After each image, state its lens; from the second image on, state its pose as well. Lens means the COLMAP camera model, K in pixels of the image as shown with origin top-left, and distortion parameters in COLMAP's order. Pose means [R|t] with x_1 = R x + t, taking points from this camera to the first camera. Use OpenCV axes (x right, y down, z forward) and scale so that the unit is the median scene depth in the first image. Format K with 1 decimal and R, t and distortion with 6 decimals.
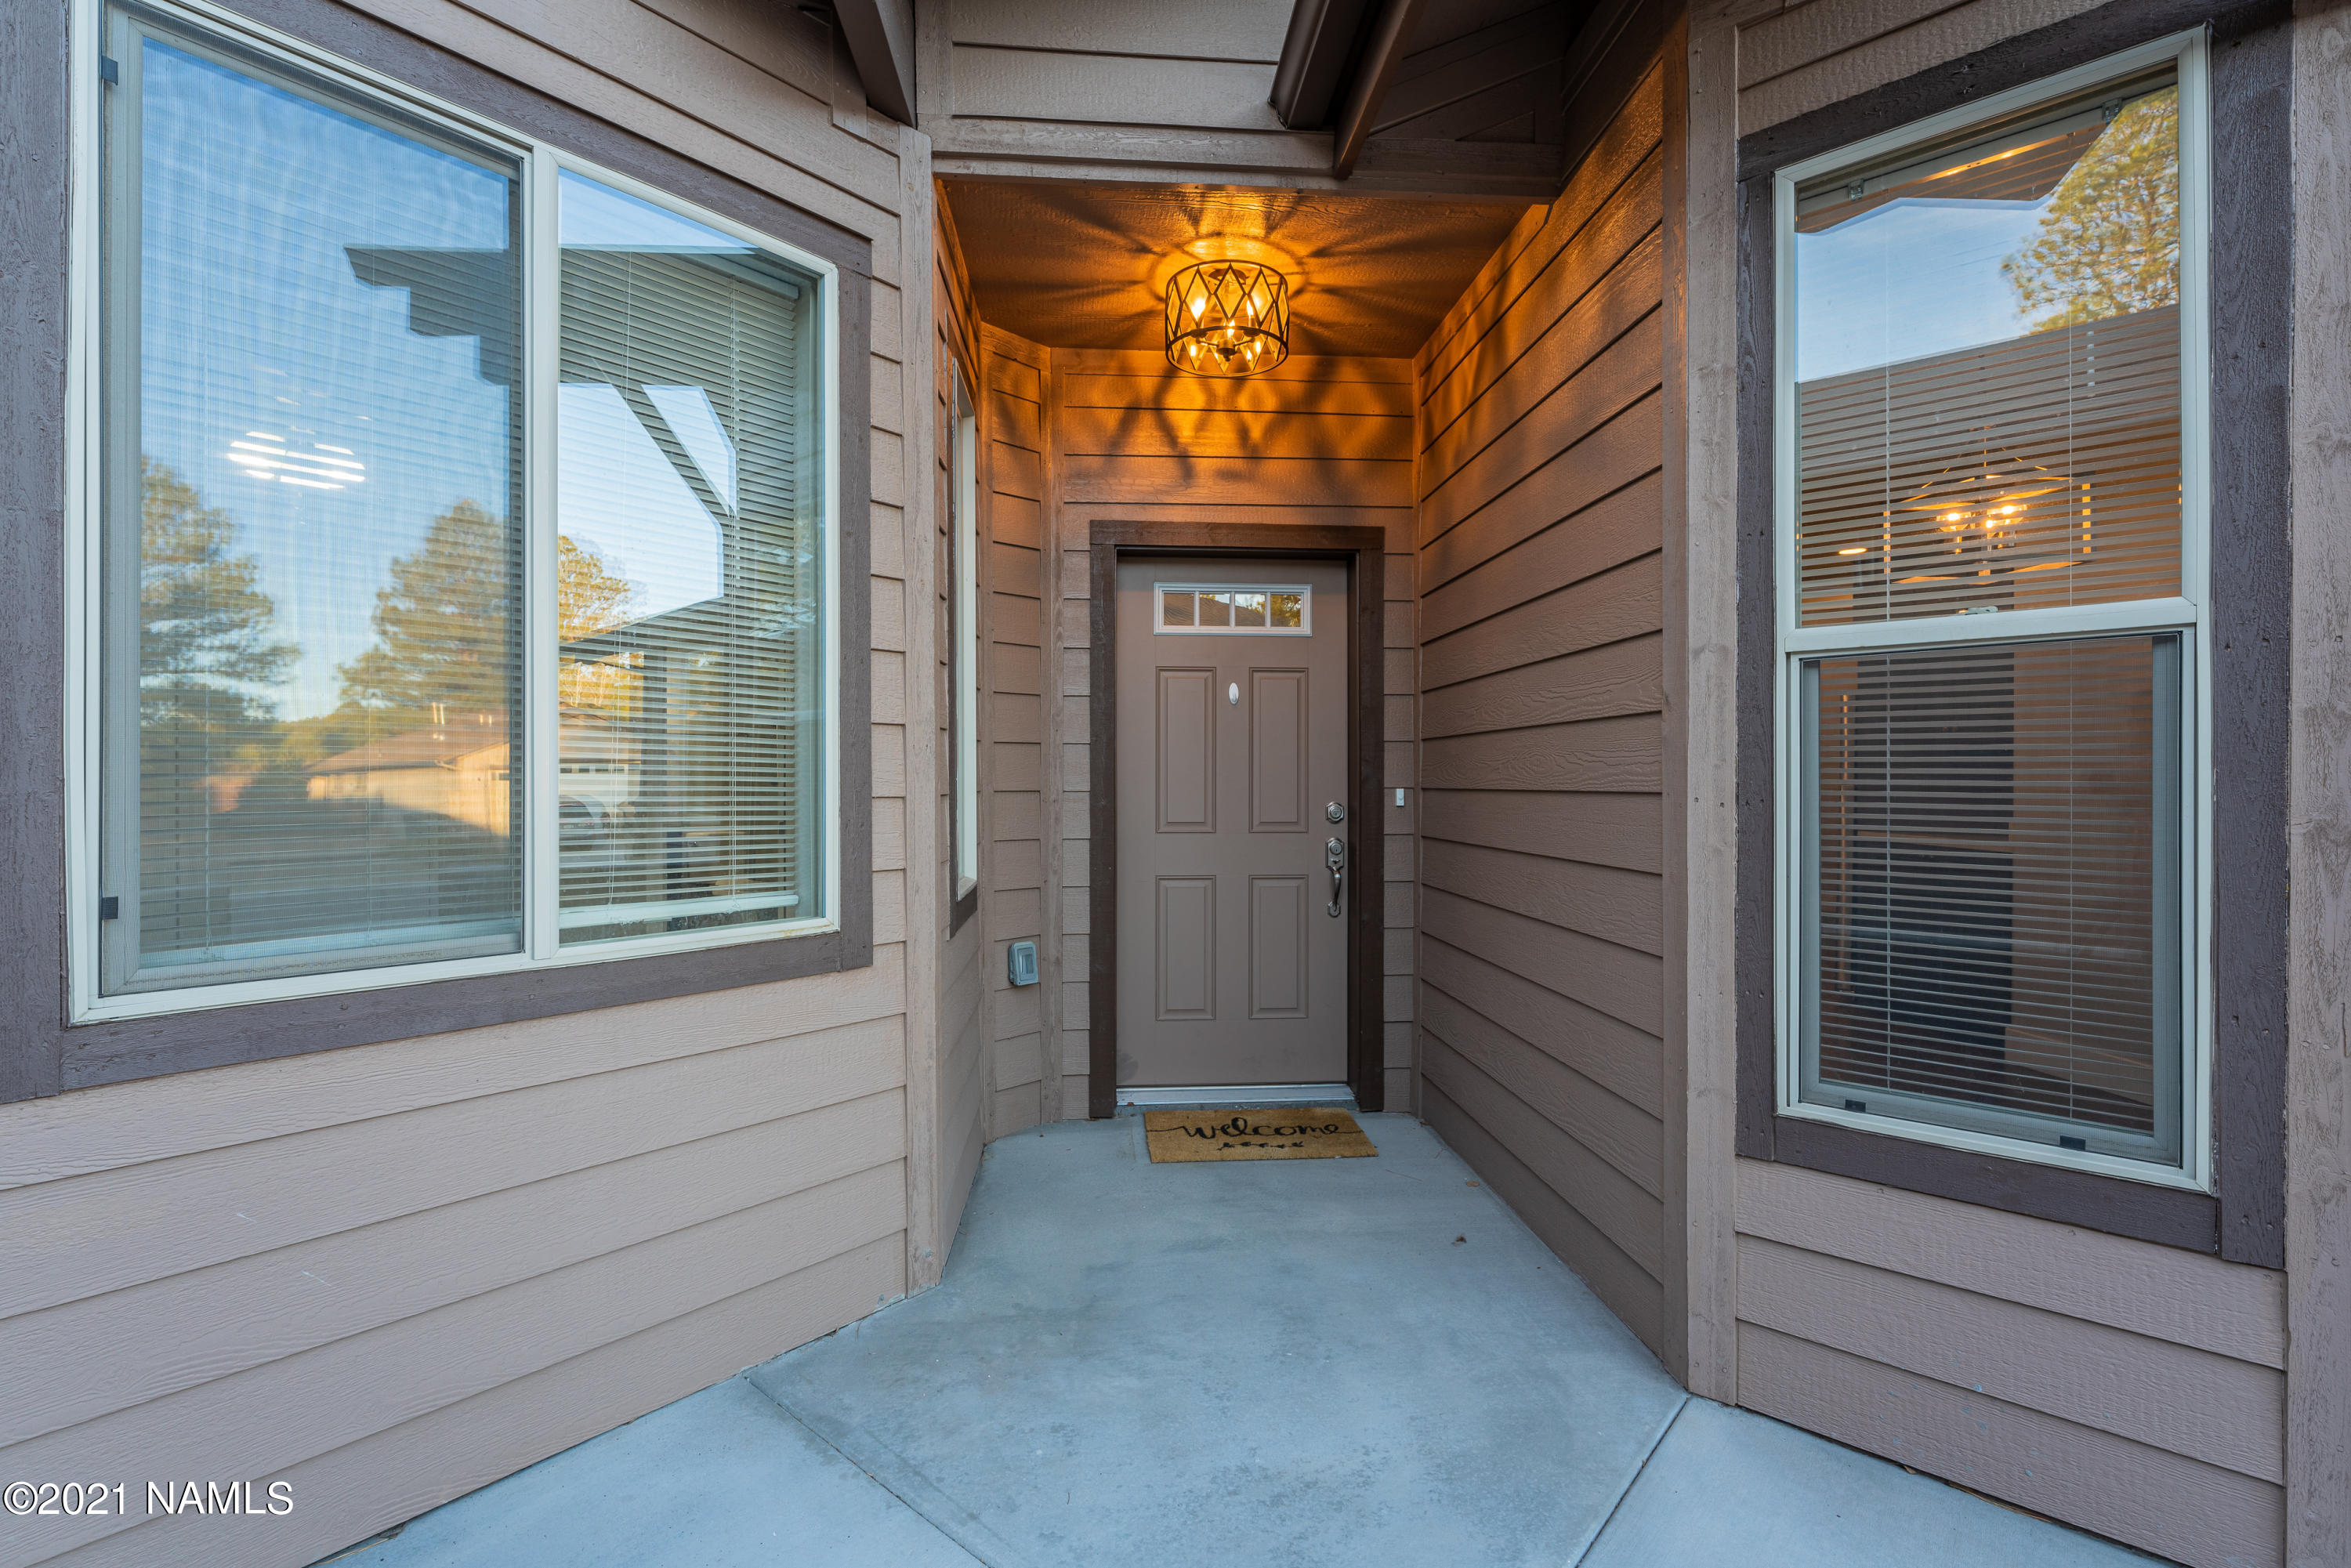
lens RADIAL K [[1039.2, 0, 1175.5], [0, 1039.2, 784.0], [0, 0, 1]] dist [-0.005510, 0.000798]
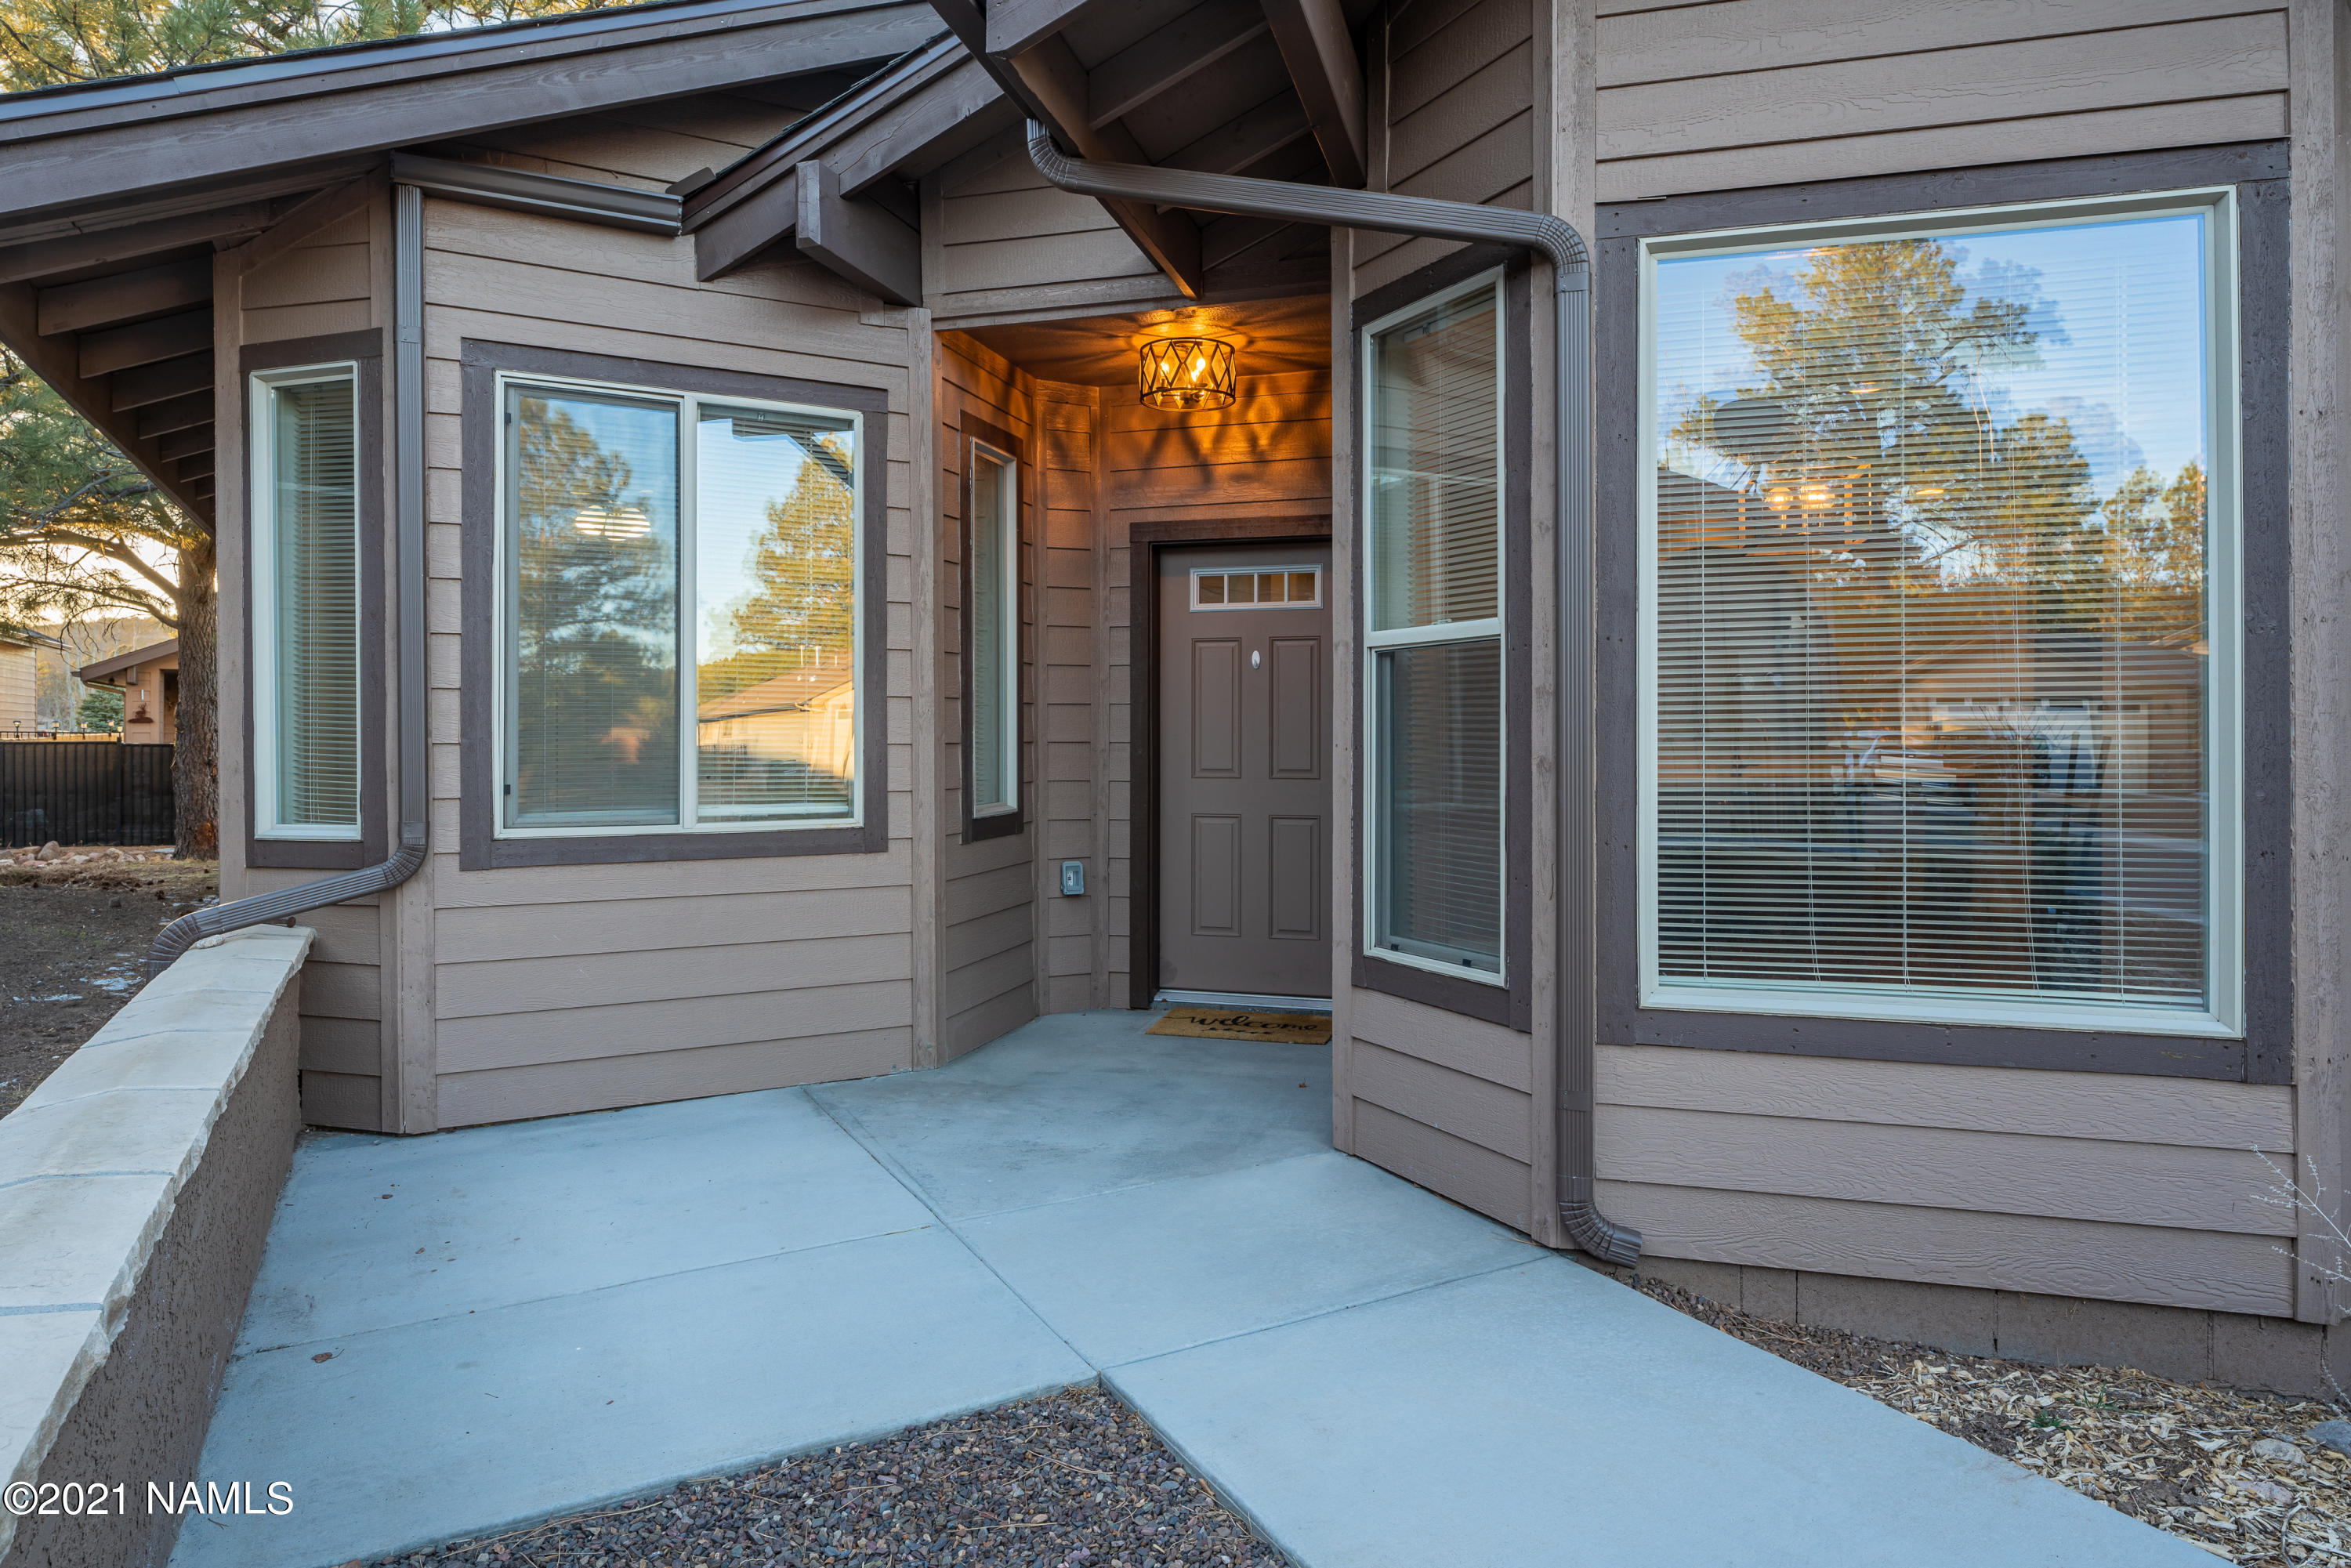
lens RADIAL K [[1352.8, 0, 1175.7], [0, 1352.8, 737.4], [0, 0, 1]] dist [-0.002043, -0.000674]
pose [[0.938549, 0.000337, -0.345145, 0.538901], [-0.000958, 0.999998, -0.001630, 0.003523], [0.345144, 0.001860, 0.938548, -0.503266]]
